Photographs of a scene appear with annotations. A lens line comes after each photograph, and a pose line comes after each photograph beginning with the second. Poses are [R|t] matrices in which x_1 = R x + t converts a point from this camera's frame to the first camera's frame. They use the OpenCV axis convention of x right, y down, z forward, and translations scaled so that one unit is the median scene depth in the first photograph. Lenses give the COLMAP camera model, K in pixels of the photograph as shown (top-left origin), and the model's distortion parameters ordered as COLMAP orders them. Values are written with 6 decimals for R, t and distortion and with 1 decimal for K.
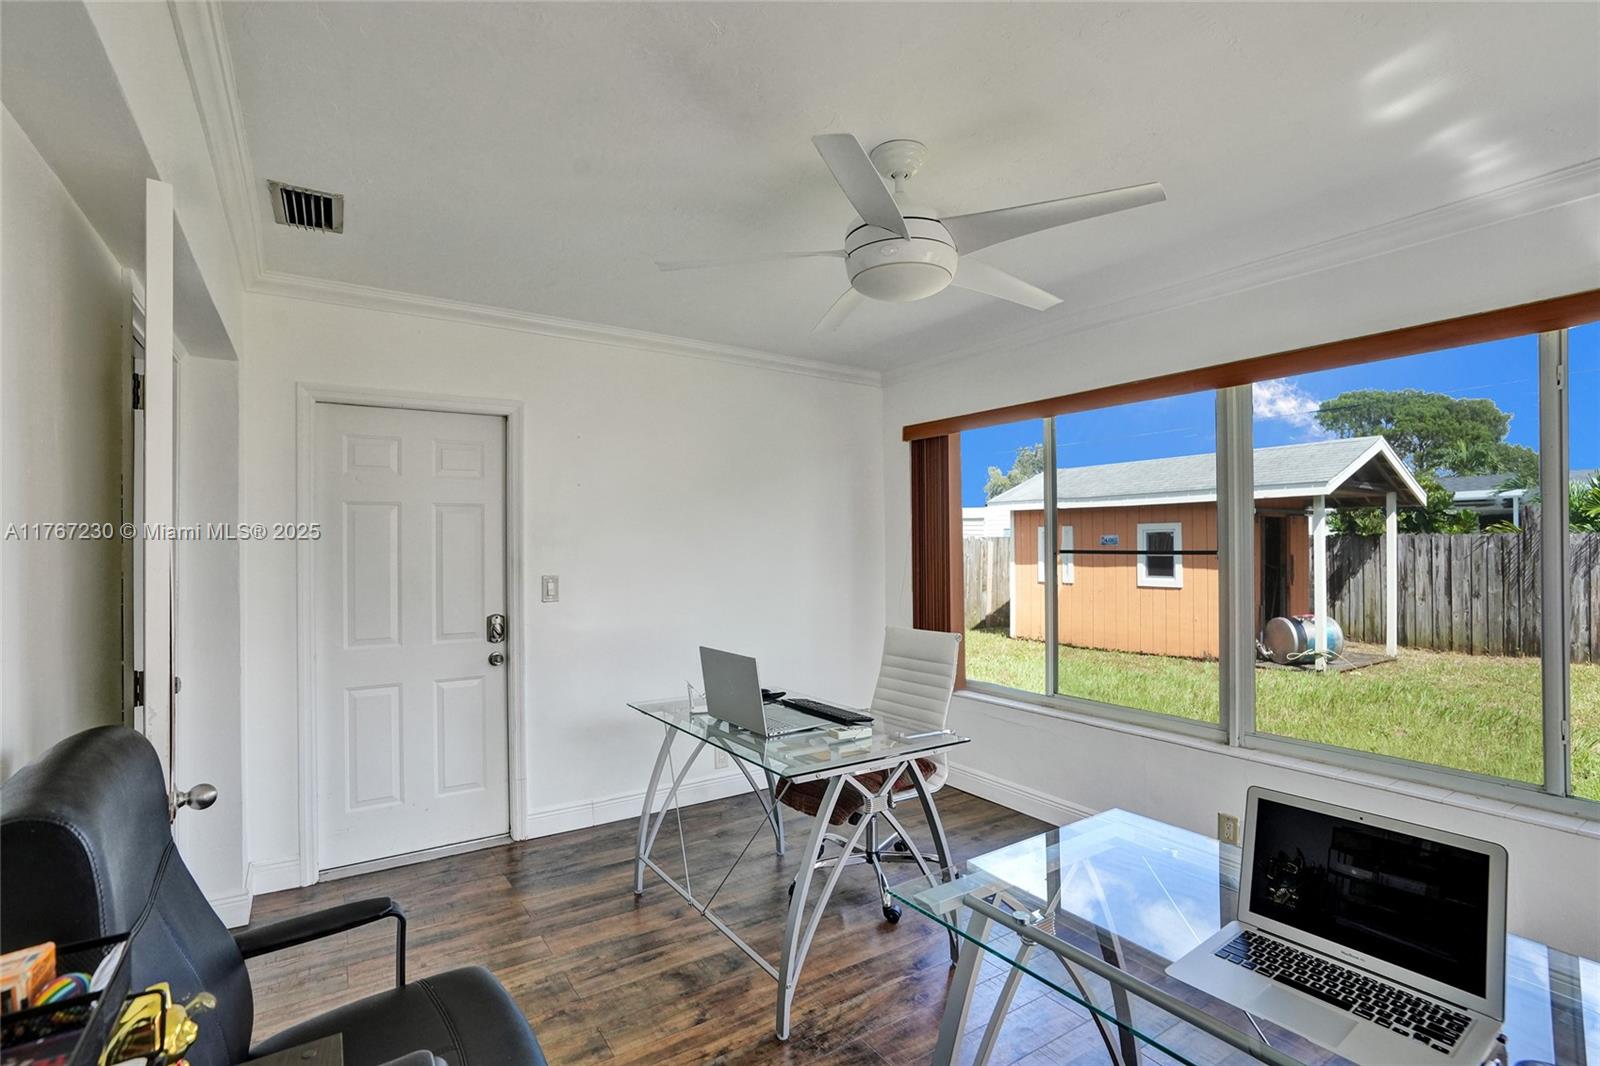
lens RADIAL K [[750.6, 0, 801.7], [0, 750.6, 539.7], [0, 0, 1]] dist [-0.057594, 0.029219]
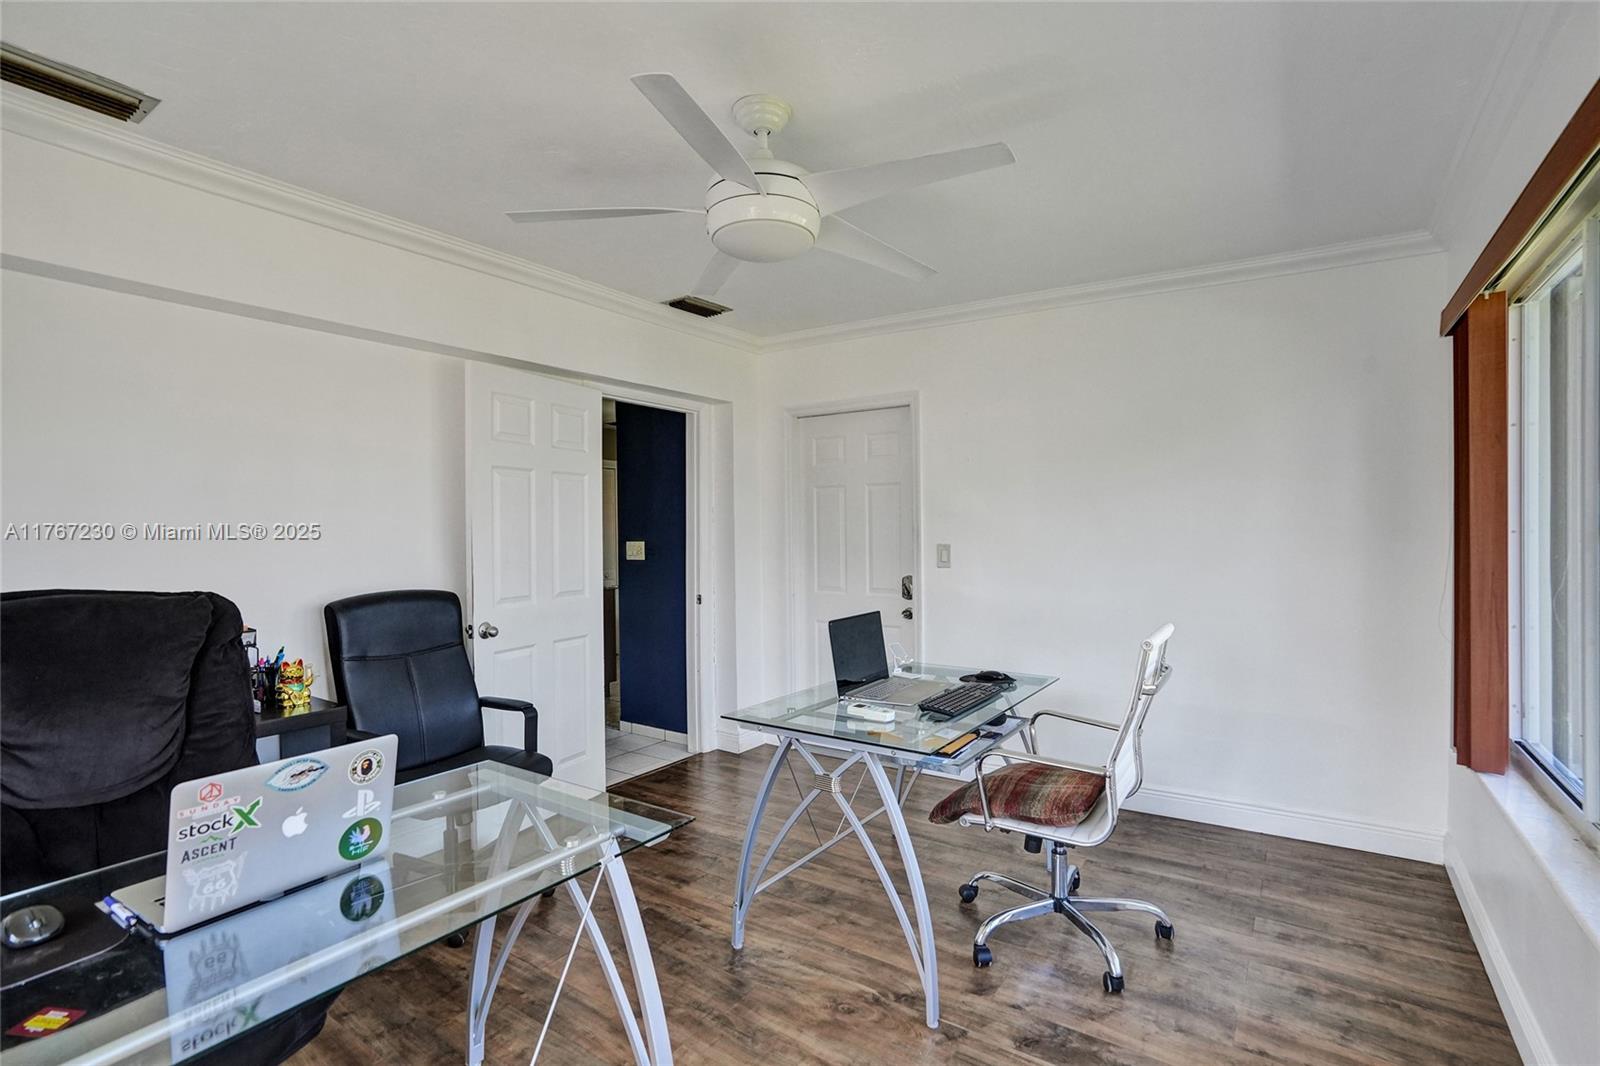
lens RADIAL K [[750.1, 0, 800.0], [0, 750.1, 533.0], [0, 0, 1]] dist [-0.047541, 0.025745]
pose [[0.378439, 0.007627, -0.925595, 0.832261], [0.015268, 0.999779, 0.014480, 0.018012], [0.925500, -0.019612, 0.378239, 0.525195]]
